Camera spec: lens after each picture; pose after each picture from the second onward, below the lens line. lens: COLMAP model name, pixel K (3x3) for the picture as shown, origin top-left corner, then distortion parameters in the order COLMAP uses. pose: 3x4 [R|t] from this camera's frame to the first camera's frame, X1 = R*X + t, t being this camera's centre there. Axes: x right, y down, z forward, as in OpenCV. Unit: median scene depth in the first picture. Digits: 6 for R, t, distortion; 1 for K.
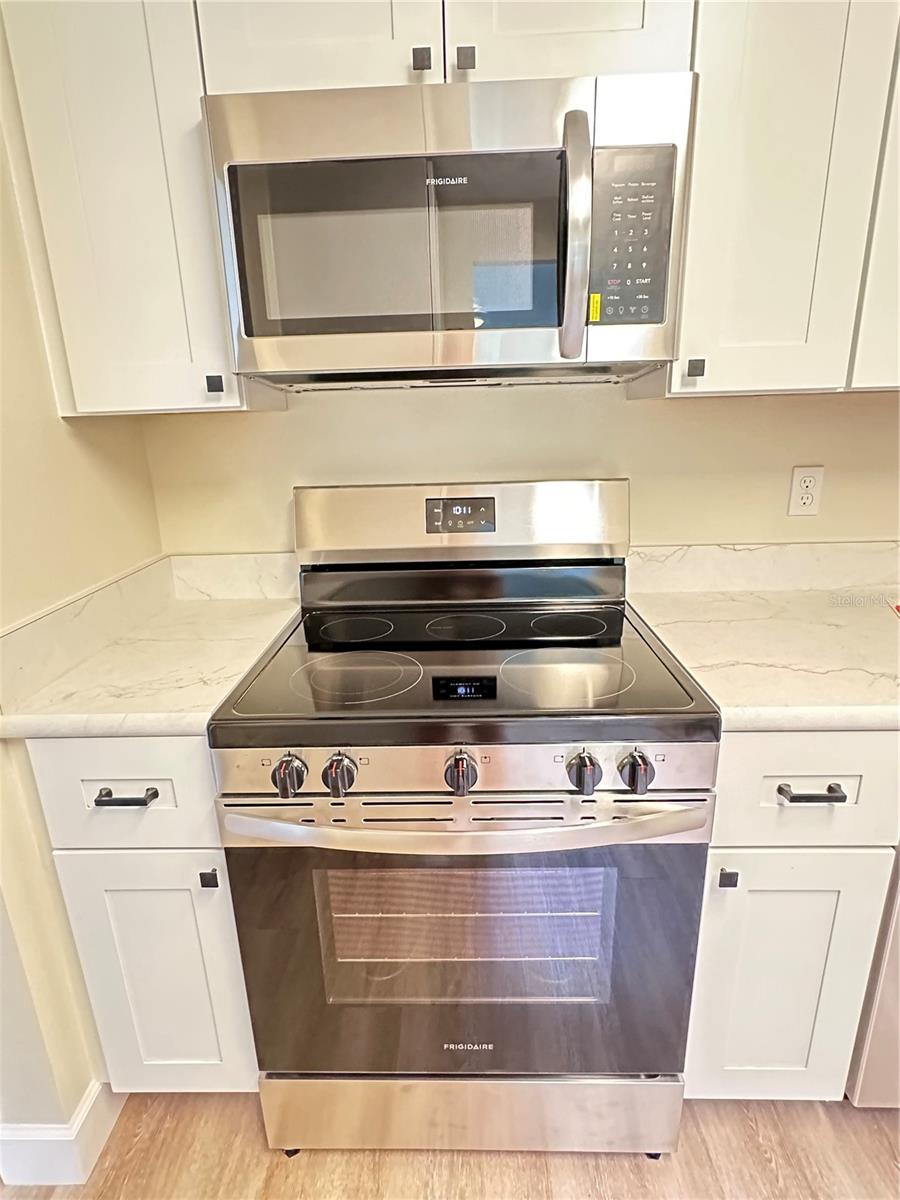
lens RADIAL K [[627.1, 0, 448.7], [0, 627.1, 600.6], [0, 0, 1]] dist [-0.004161, 0.000012]
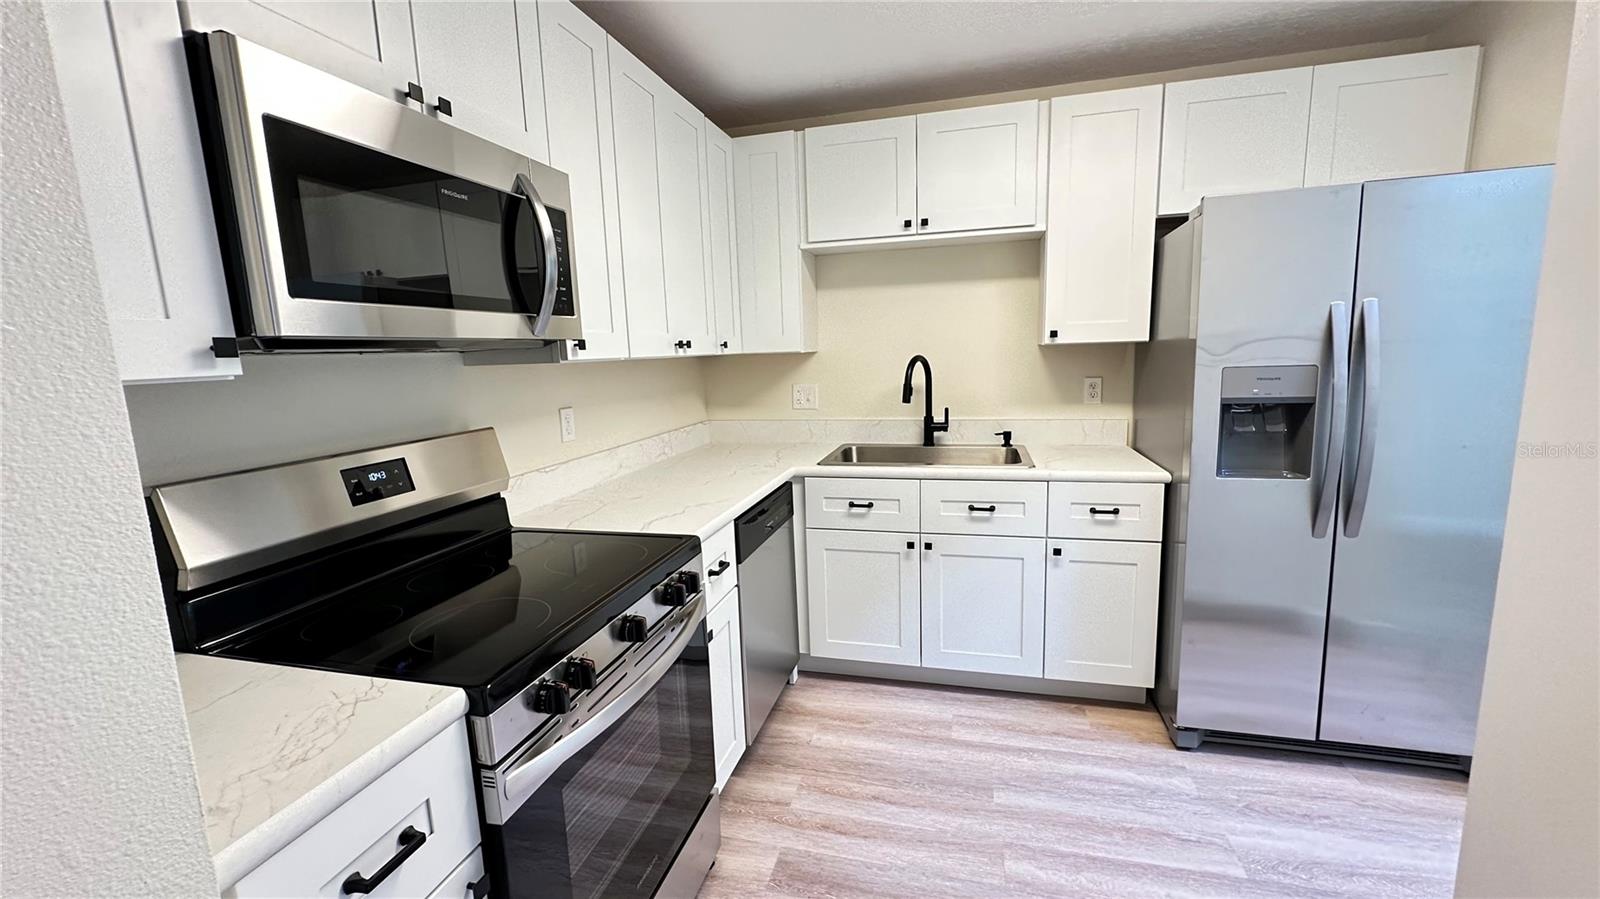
lens RADIAL K [[650.9, 0, 800.3], [0, 650.9, 450.6], [0, 0, 1]] dist [-0.000145, 0.000011]
pose [[0.226481, -0.132097, 0.965016, -0.968037], [0.305089, 0.950525, 0.058512, -0.050036], [-0.925001, 0.281164, 0.255577, 0.157245]]
